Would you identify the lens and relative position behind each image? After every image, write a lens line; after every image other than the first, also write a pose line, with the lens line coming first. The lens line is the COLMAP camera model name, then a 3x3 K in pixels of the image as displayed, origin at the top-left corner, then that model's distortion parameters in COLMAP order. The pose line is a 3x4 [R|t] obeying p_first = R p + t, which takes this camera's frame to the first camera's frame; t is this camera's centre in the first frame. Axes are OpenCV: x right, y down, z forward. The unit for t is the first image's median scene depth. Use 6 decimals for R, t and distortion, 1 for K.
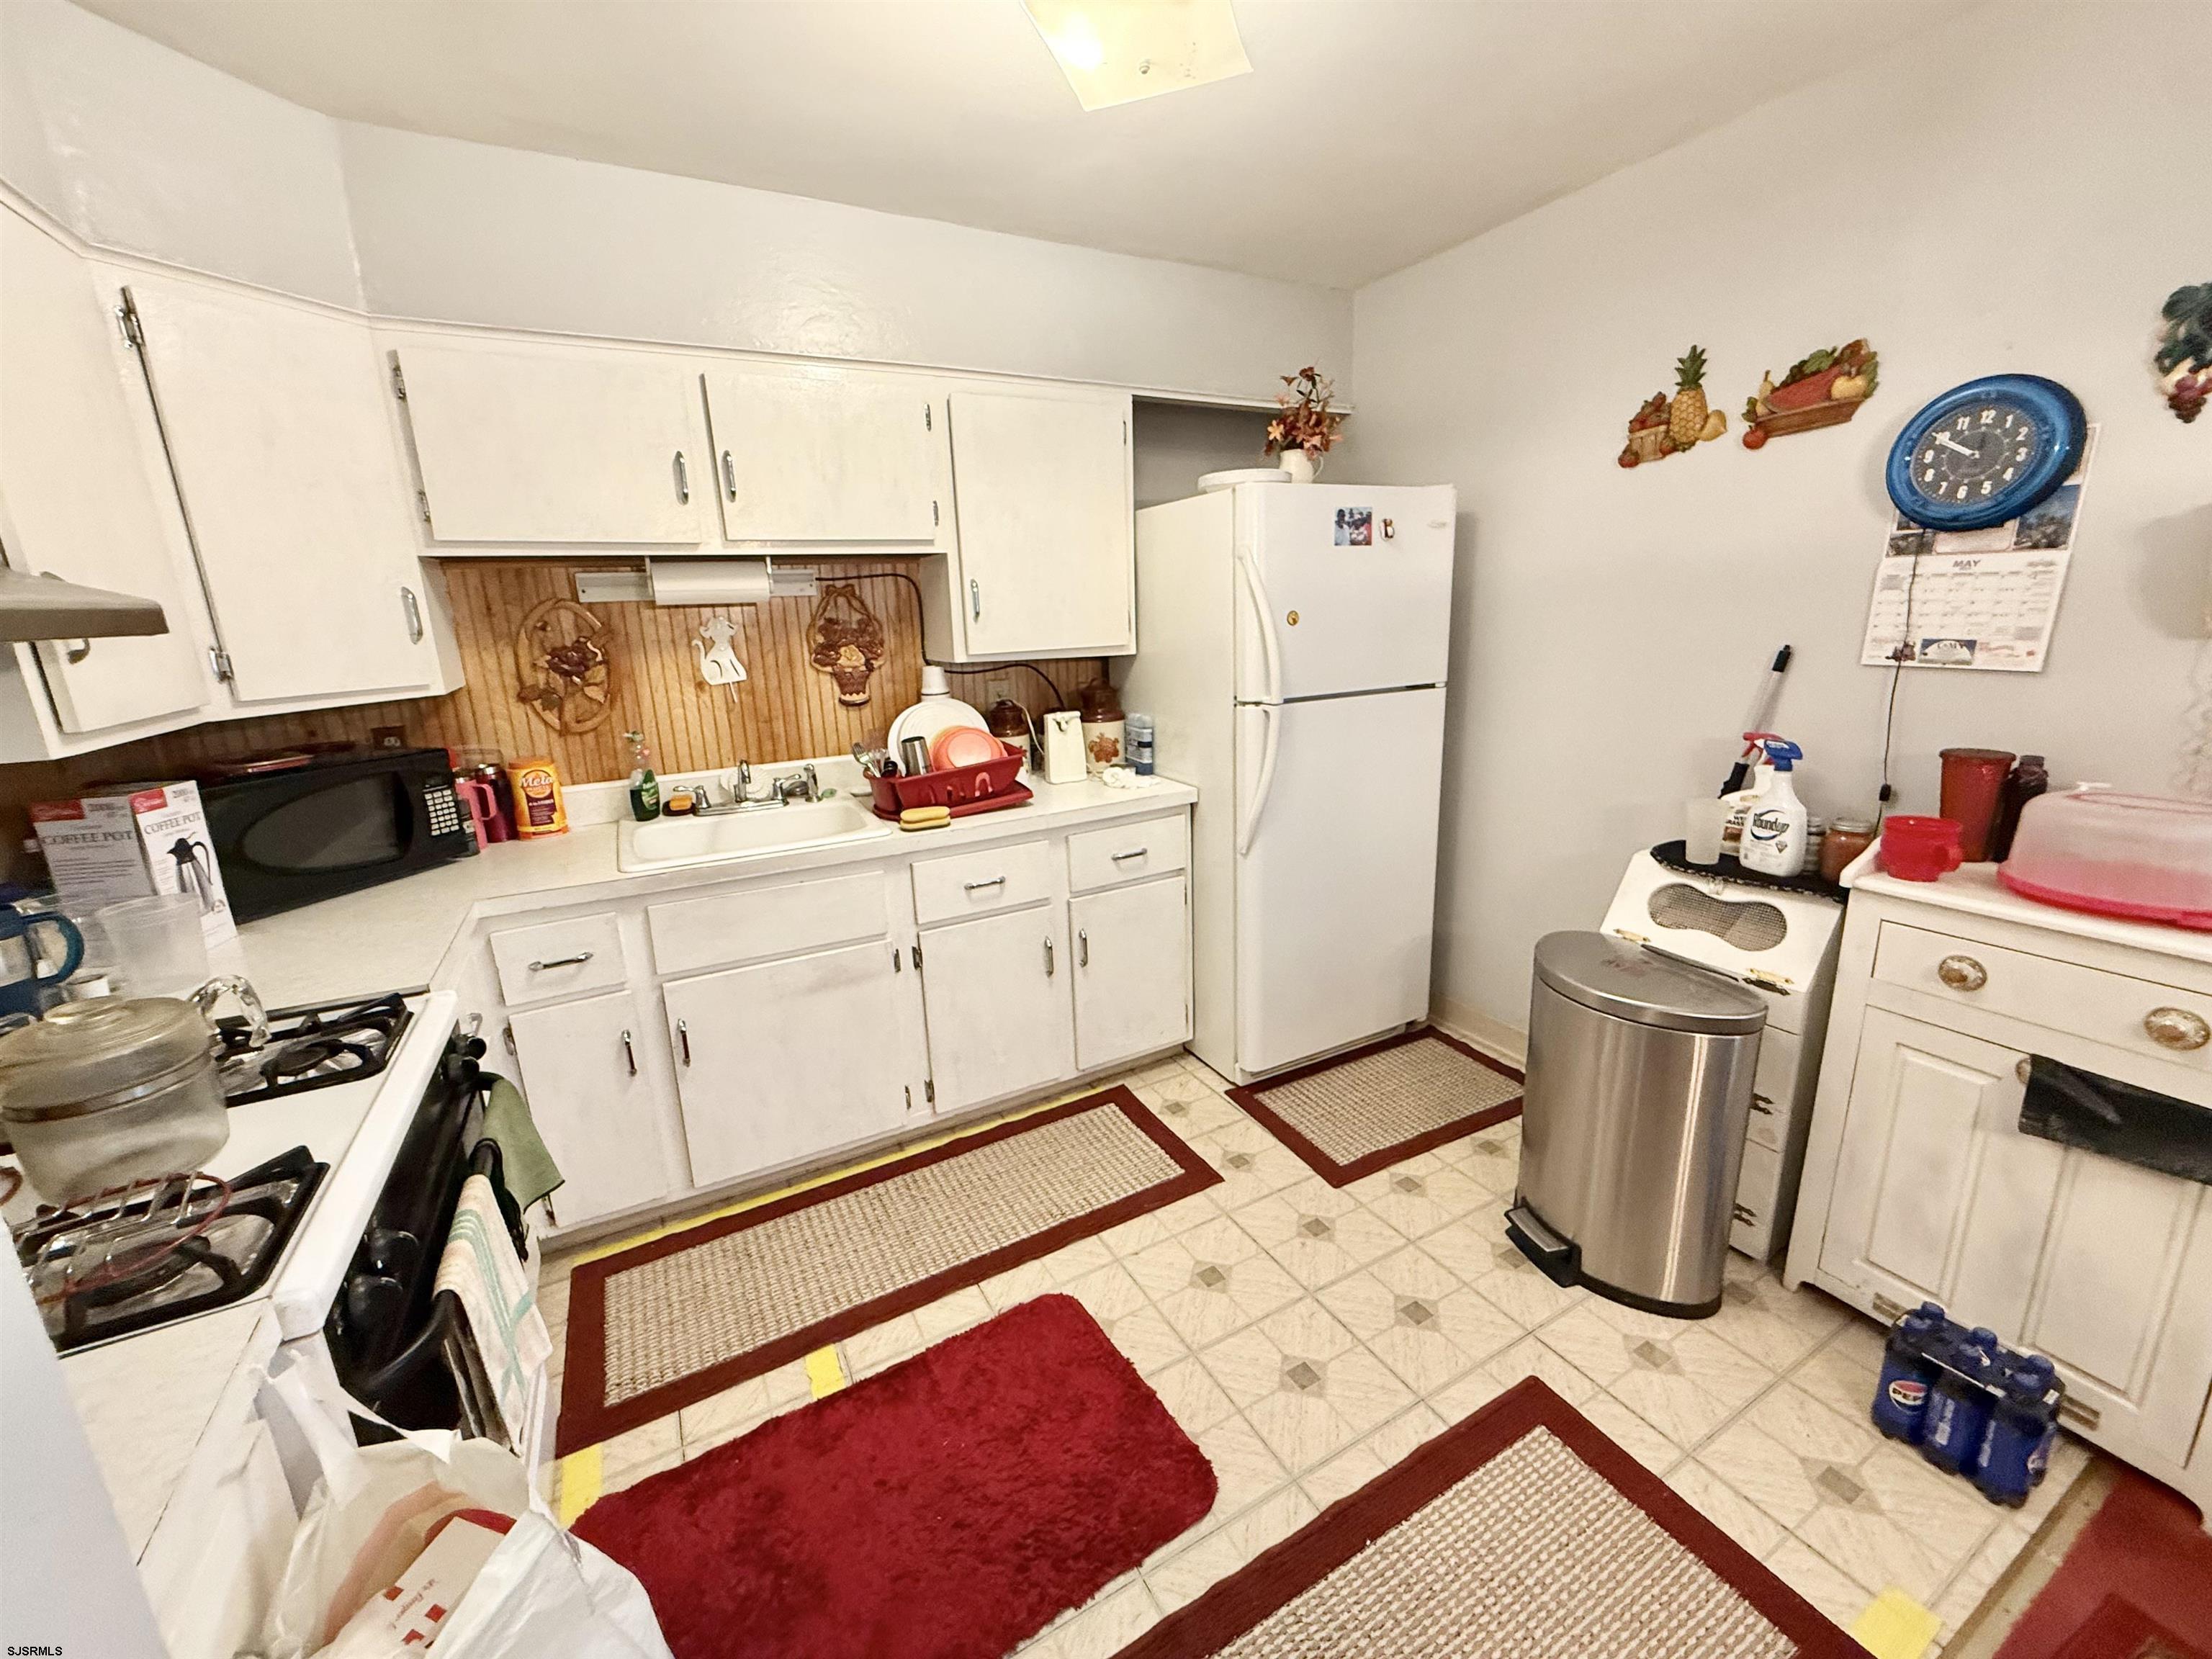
lens RADIAL K [[887.7, 0, 1100.8], [0, 887.7, 829.7], [0, 0, 1]] dist [0.000493, 0.000314]
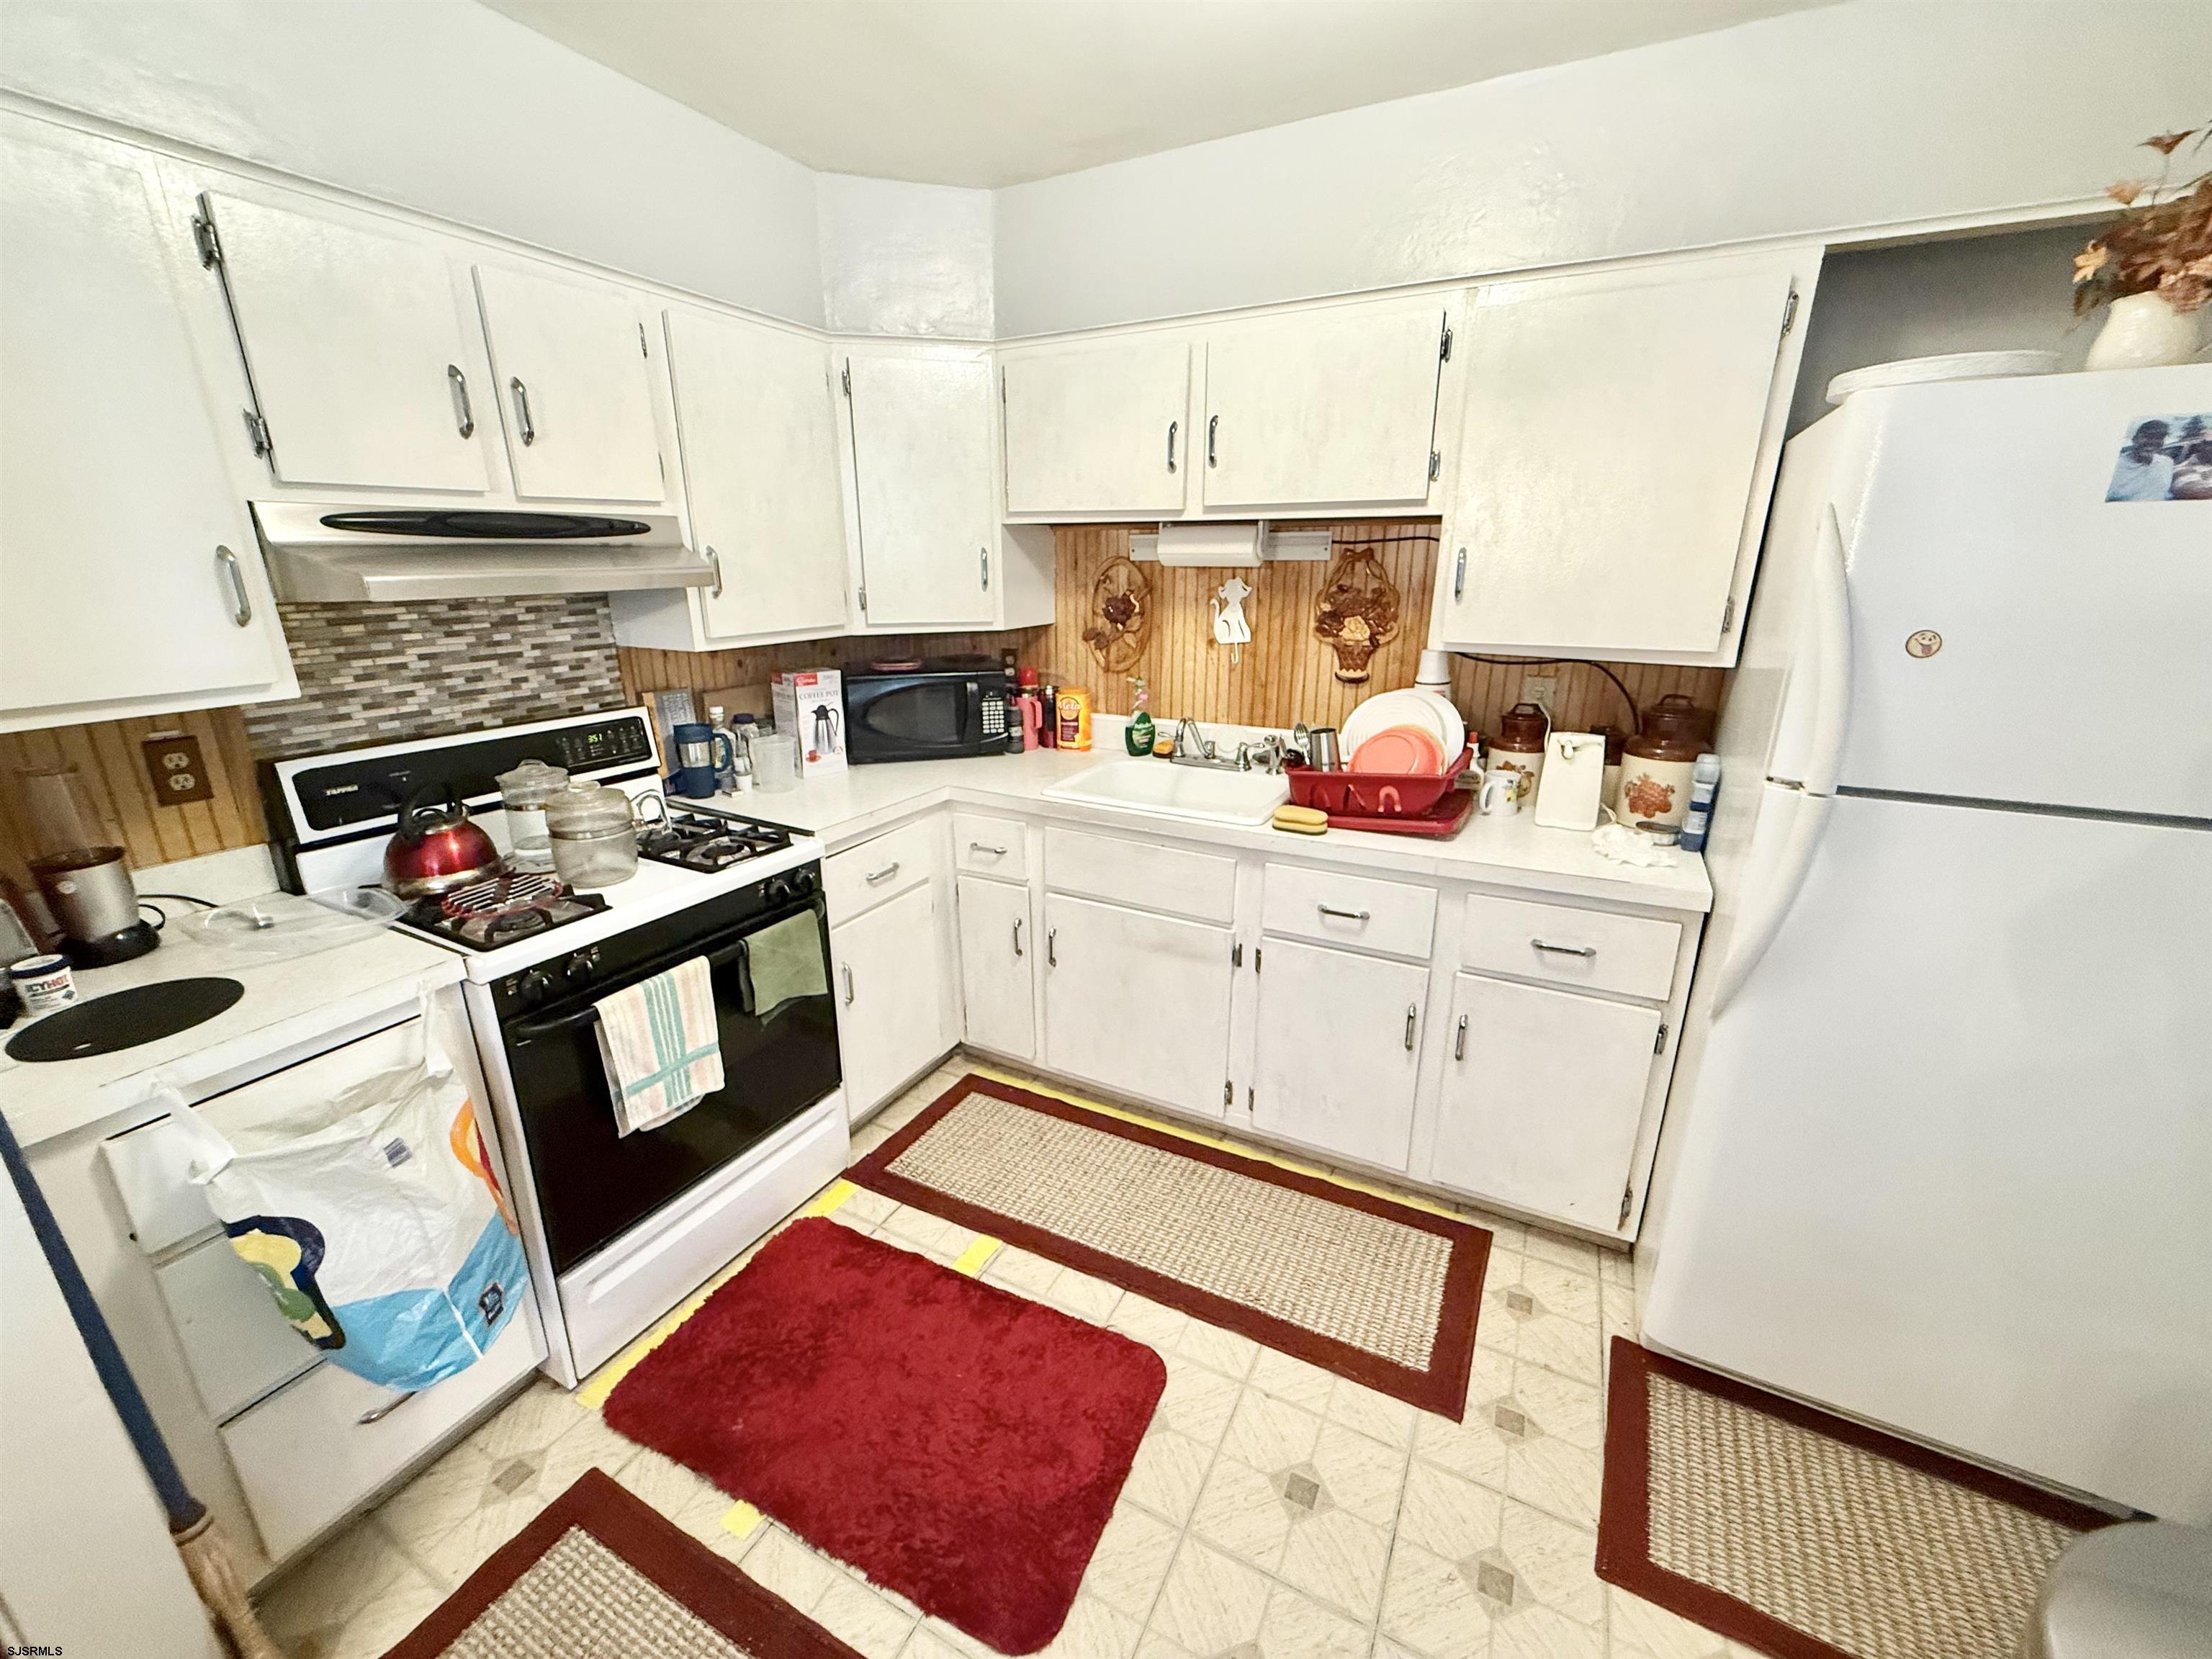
lens RADIAL K [[887.7, 0, 1100.8], [0, 887.7, 829.7], [0, 0, 1]] dist [0.000493, 0.000314]
pose [[0.554005, 0.278937, -0.784393, 0.388719], [-0.222732, 0.957514, 0.183188, -0.120121], [0.802165, 0.073222, 0.592596, 0.301326]]
